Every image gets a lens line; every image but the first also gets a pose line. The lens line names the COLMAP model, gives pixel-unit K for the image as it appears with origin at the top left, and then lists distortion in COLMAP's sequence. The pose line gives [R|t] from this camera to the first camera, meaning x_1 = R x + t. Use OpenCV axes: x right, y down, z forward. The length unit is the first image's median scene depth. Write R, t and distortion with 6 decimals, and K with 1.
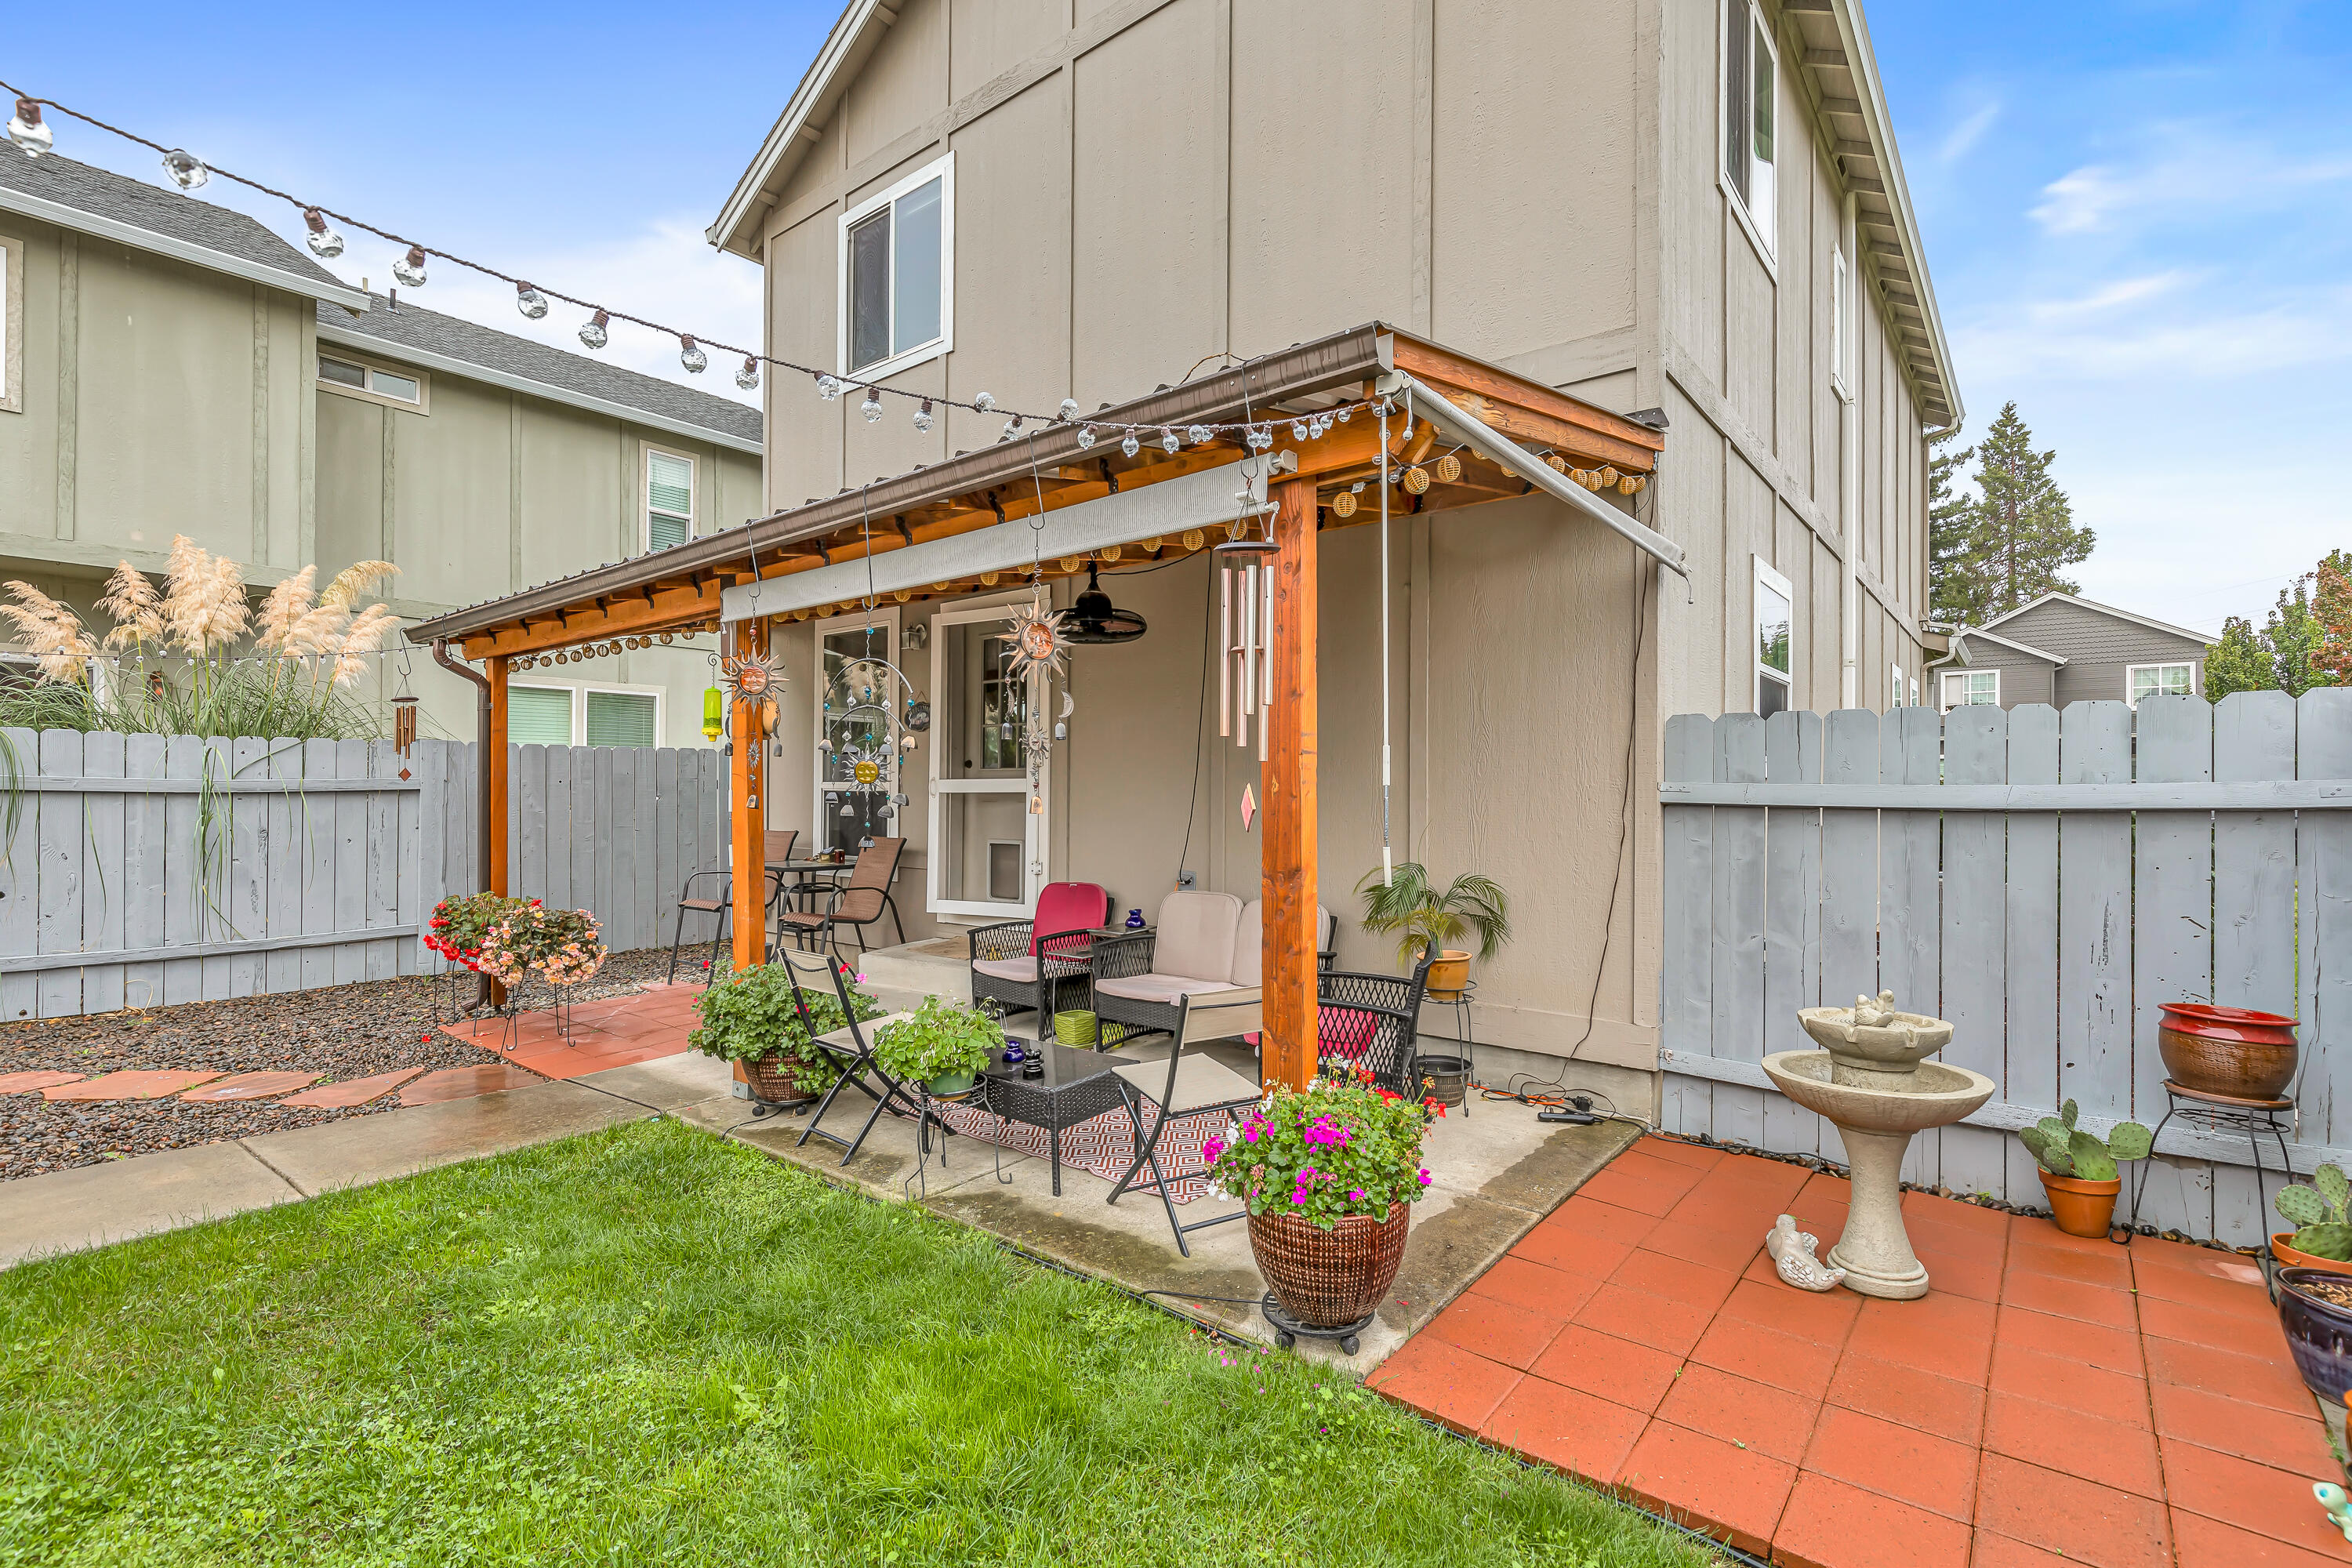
lens RADIAL K [[1087.8, 0, 1180.2], [0, 1087.8, 780.2], [0, 0, 1]] dist [0.001512, -0.000163]
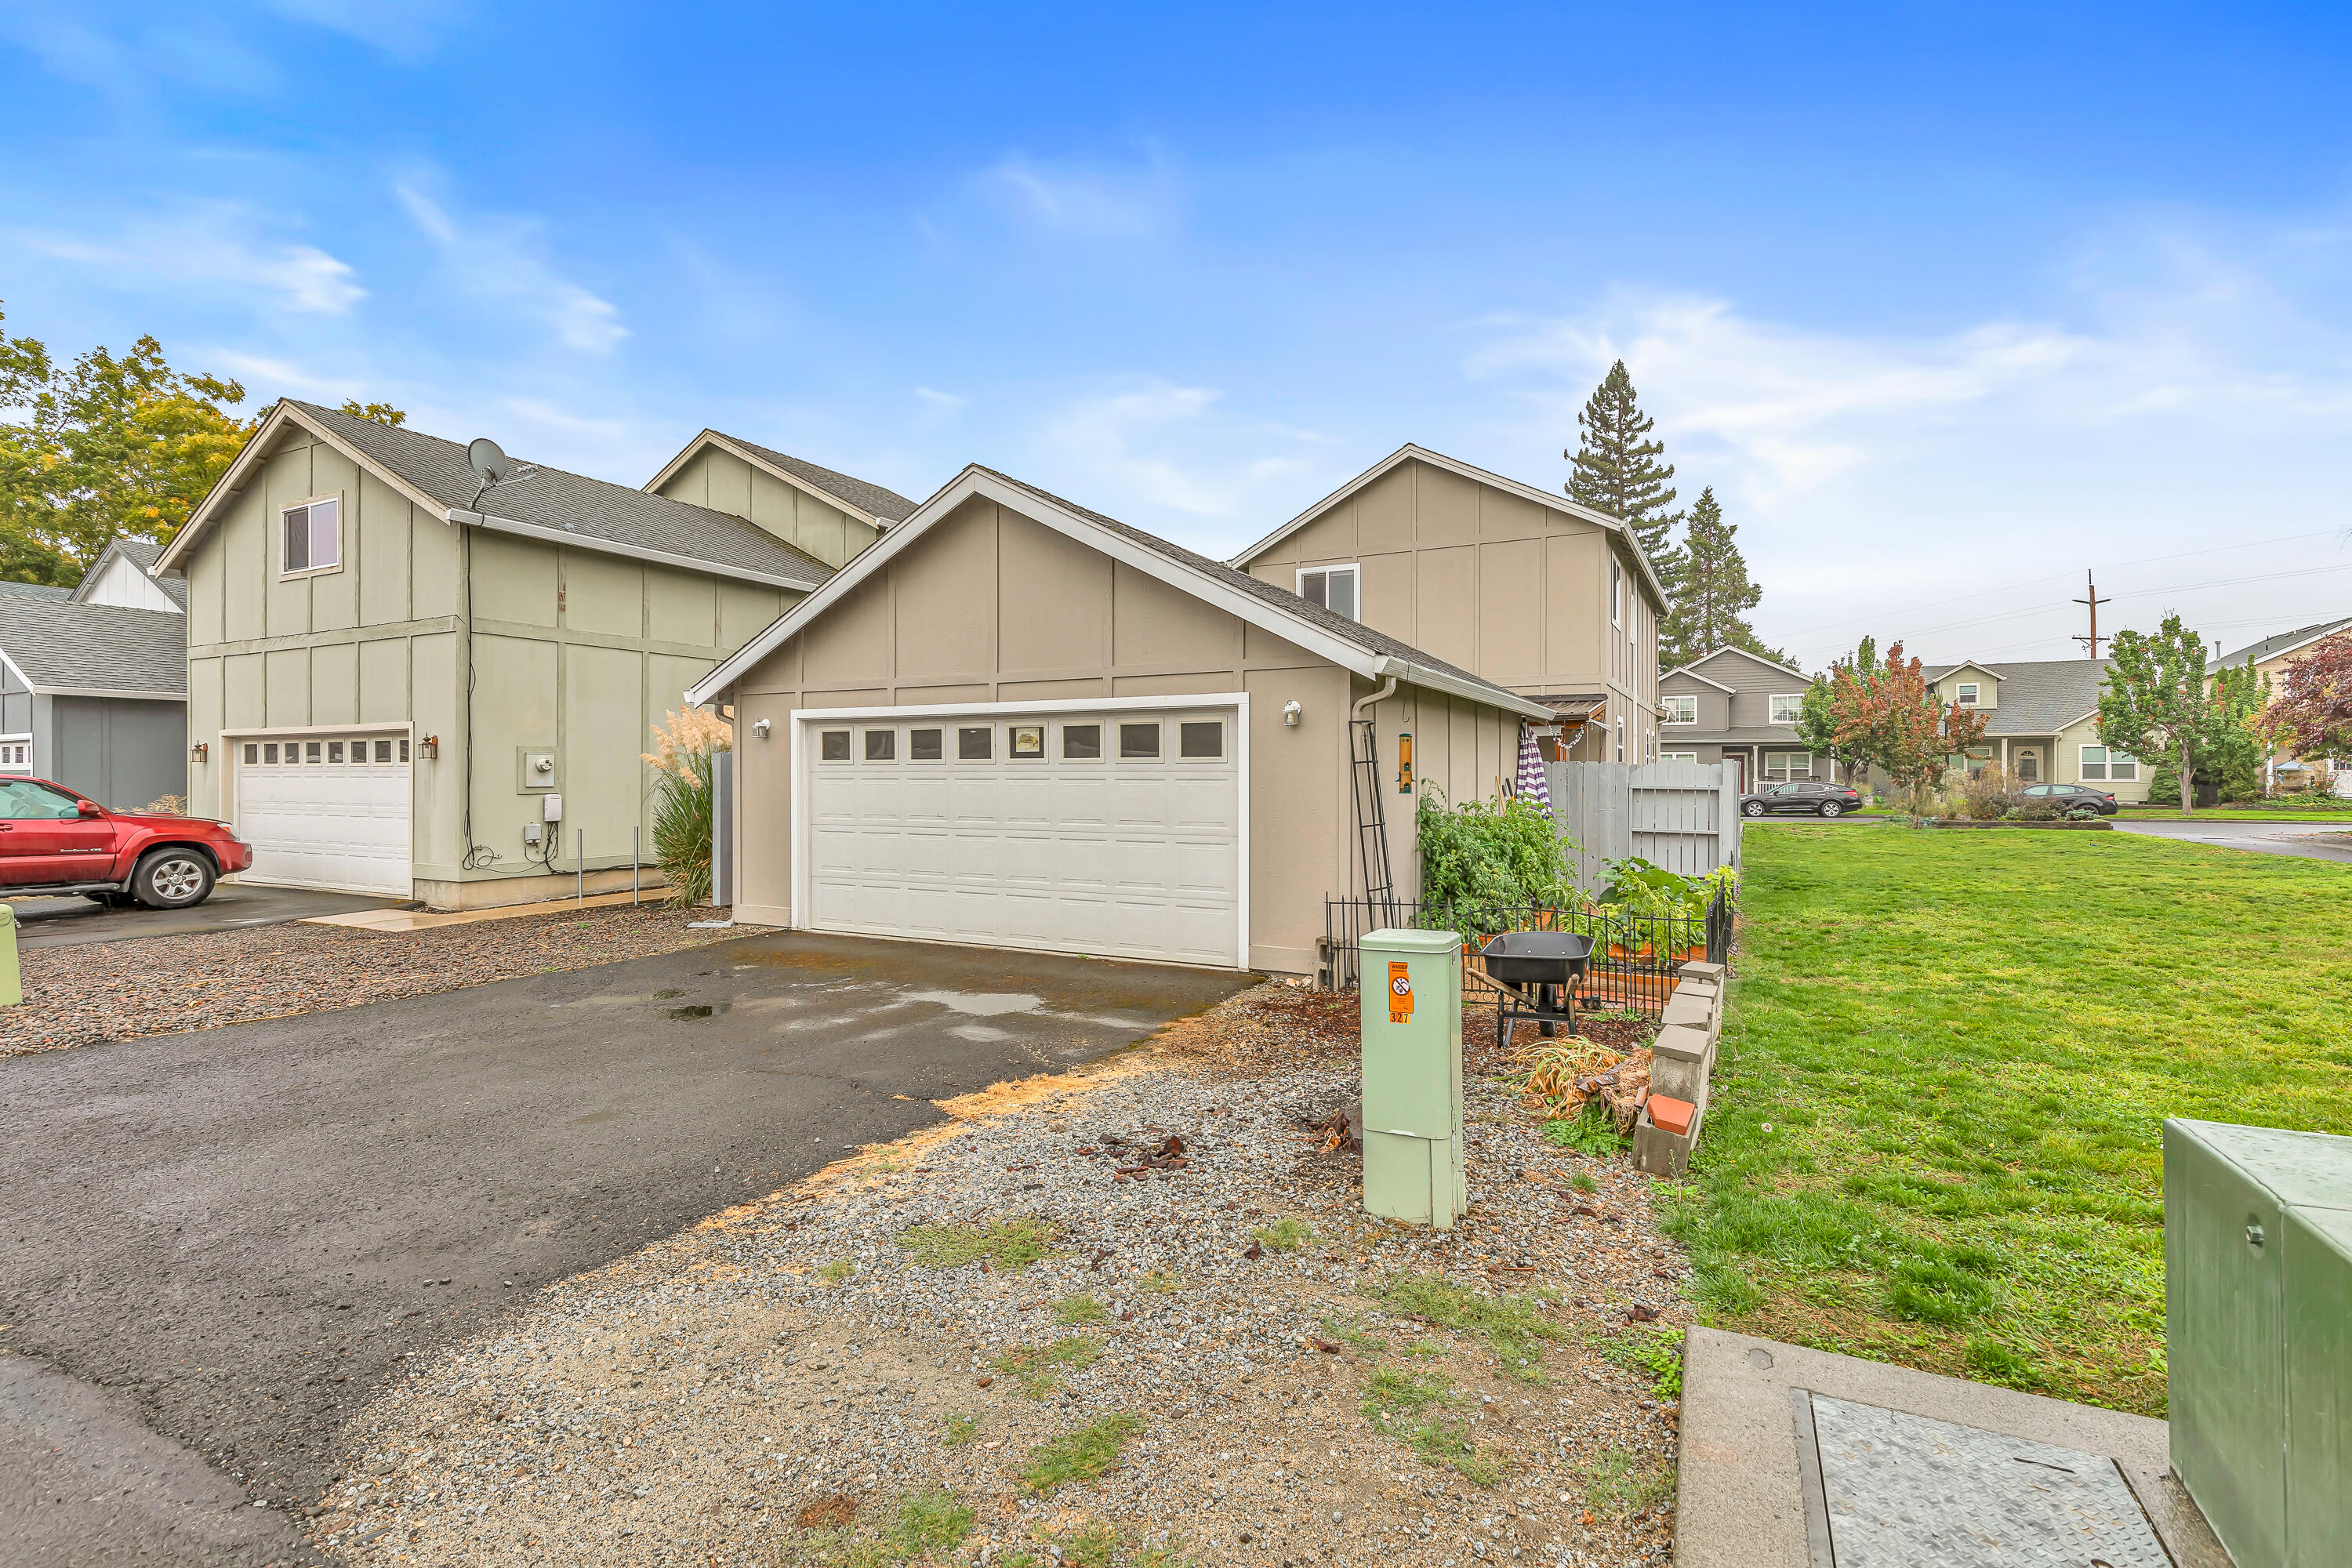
lens RADIAL K [[1087.8, 0, 1180.2], [0, 1087.8, 780.2], [0, 0, 1]] dist [0.001512, -0.000163]
pose [[0.981110, -0.003166, 0.193424, -0.139352], [0.000373, 0.999895, 0.014474, -0.004037], [-0.193449, -0.014129, 0.981009, -0.198406]]
